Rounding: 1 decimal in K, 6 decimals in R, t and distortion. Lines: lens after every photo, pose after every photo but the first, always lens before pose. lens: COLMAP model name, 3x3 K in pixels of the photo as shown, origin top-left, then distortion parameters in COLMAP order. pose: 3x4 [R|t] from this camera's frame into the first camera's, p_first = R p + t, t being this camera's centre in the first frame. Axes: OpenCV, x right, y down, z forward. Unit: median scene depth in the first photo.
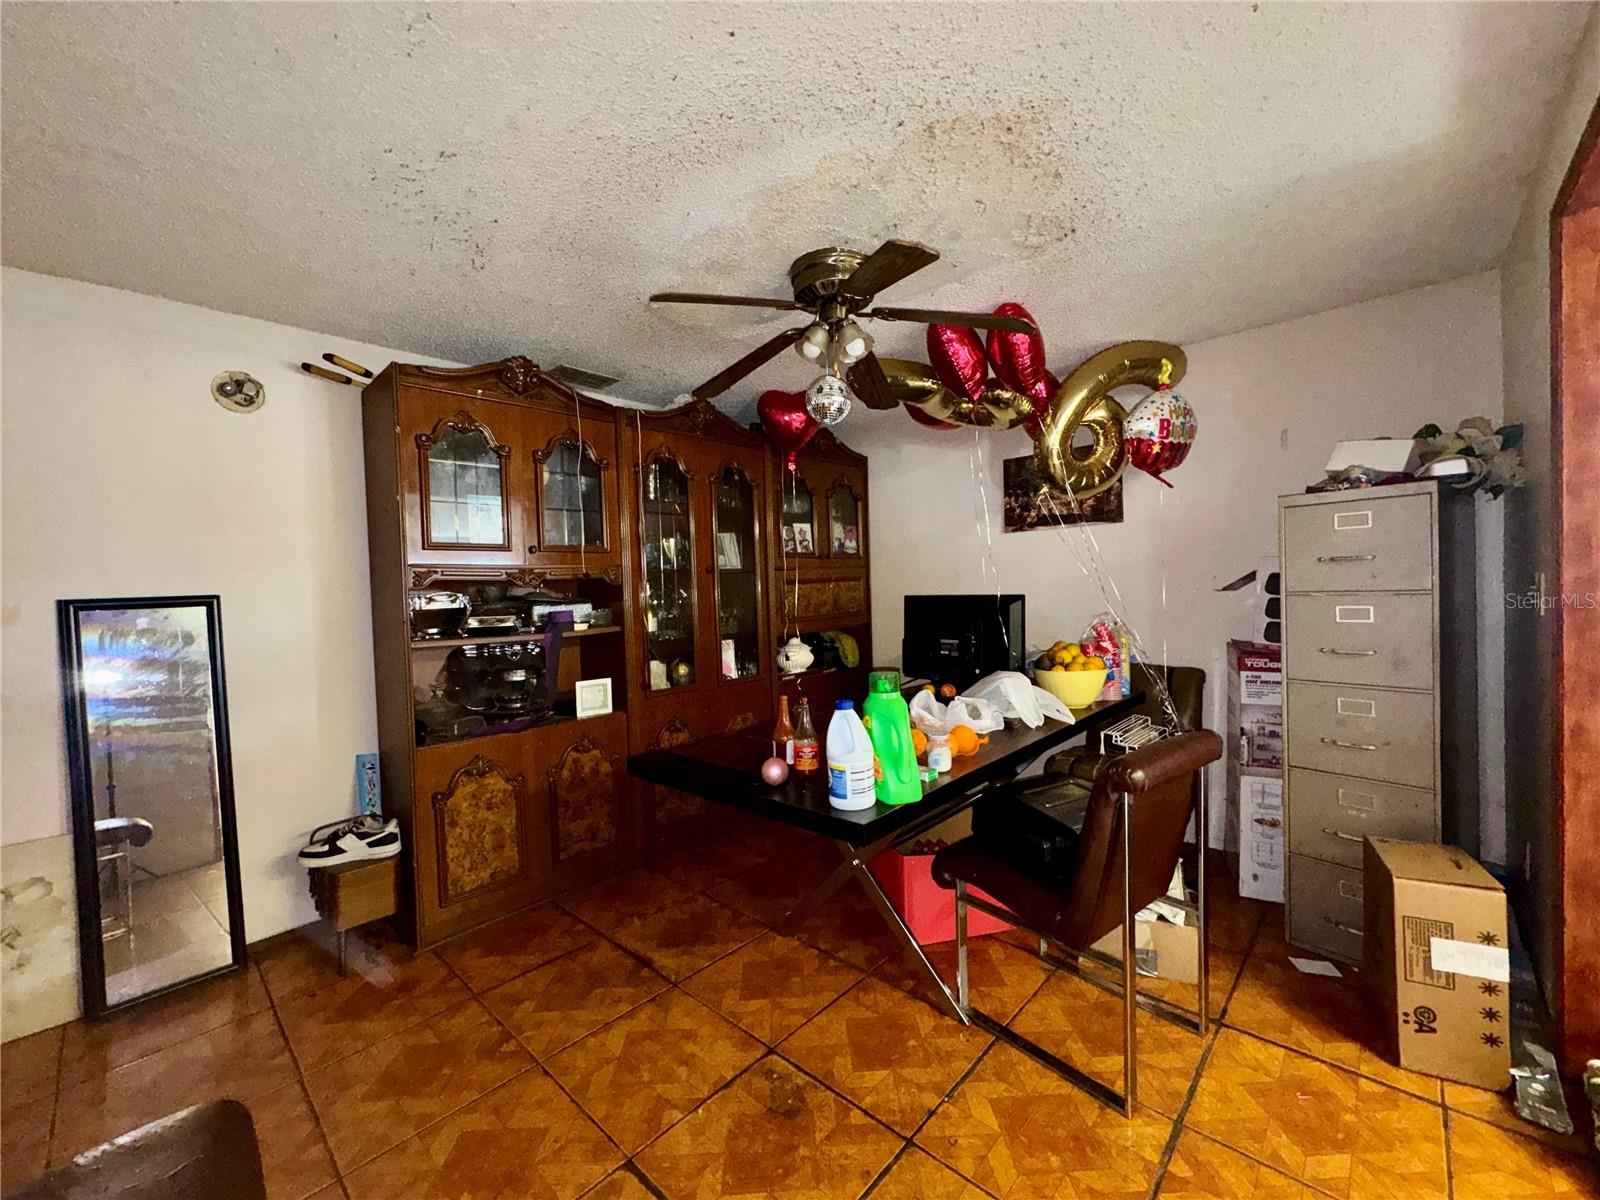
lens RADIAL K [[633.2, 0, 800.0], [0, 633.2, 604.4], [0, 0, 1]] dist [-0.002108, 0.000801]
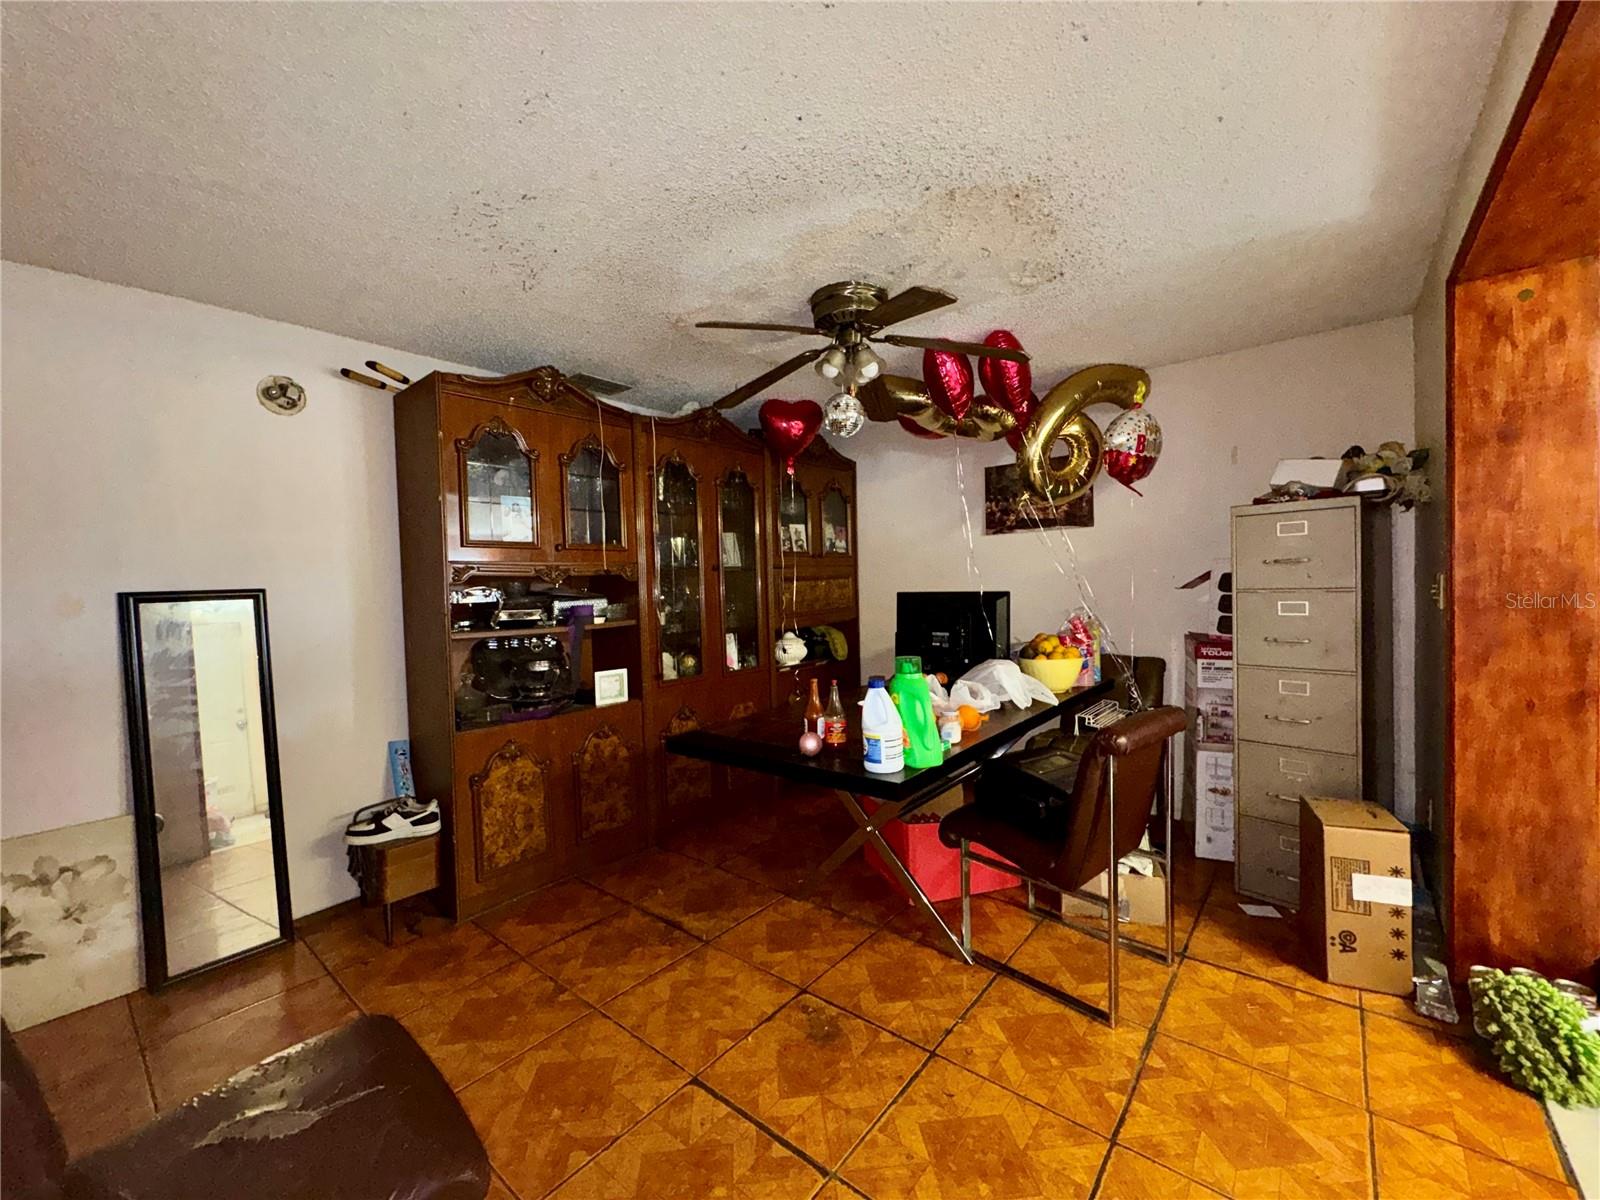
lens RADIAL K [[633.2, 0, 800.5], [0, 633.2, 603.6], [0, 0, 1]] dist [-0.002108, 0.000801]
pose [[0.998233, 0.002463, 0.059365, -0.098612], [-0.002563, 0.999995, 0.001604, 0.006539], [-0.059361, -0.001753, 0.998235, -0.109493]]
